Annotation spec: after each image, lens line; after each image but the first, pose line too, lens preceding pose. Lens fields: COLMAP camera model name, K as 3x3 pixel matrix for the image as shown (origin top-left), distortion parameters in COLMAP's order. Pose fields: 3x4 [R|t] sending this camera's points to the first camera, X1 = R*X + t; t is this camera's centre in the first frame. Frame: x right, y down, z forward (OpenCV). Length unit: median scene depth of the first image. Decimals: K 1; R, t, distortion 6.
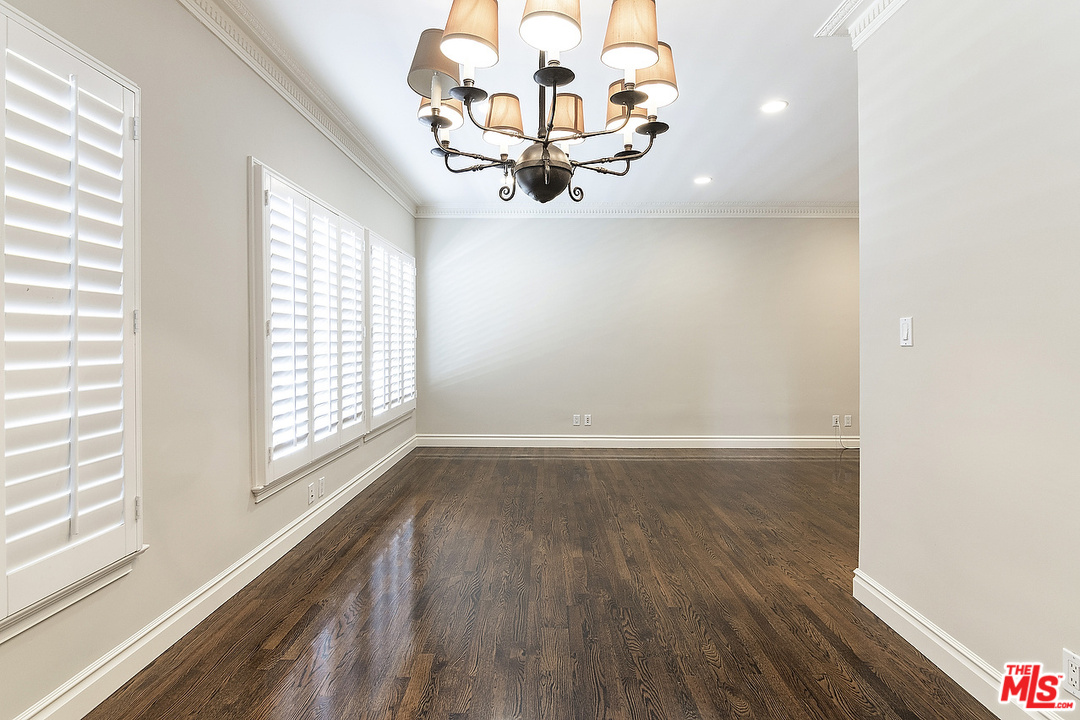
lens RADIAL K [[532.1, 0, 538.5], [0, 532.1, 350.2], [0, 0, 1]] dist [0.011056, -0.007170]
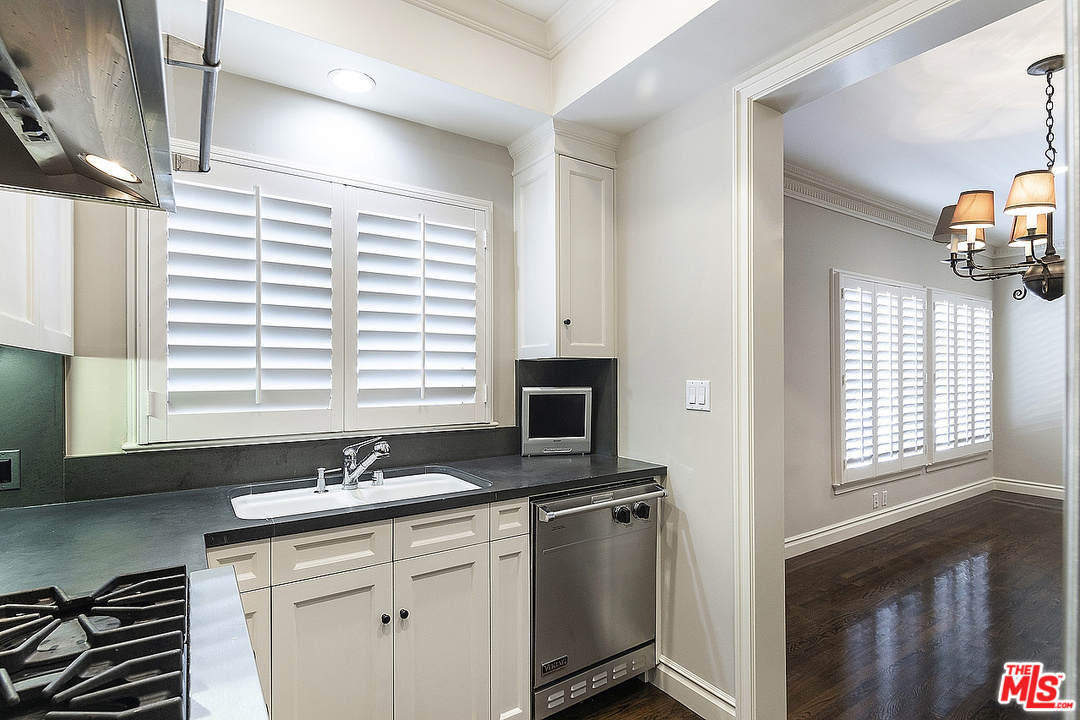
lens RADIAL K [[532.1, 0, 538.5], [0, 532.1, 371.0], [0, 0, 1]] dist [0.011056, -0.007170]
pose [[0.557348, -0.005548, -0.830260, 0.221678], [-0.009854, 0.999863, -0.013296, -0.032082], [0.830220, 0.015592, 0.557217, -0.465126]]
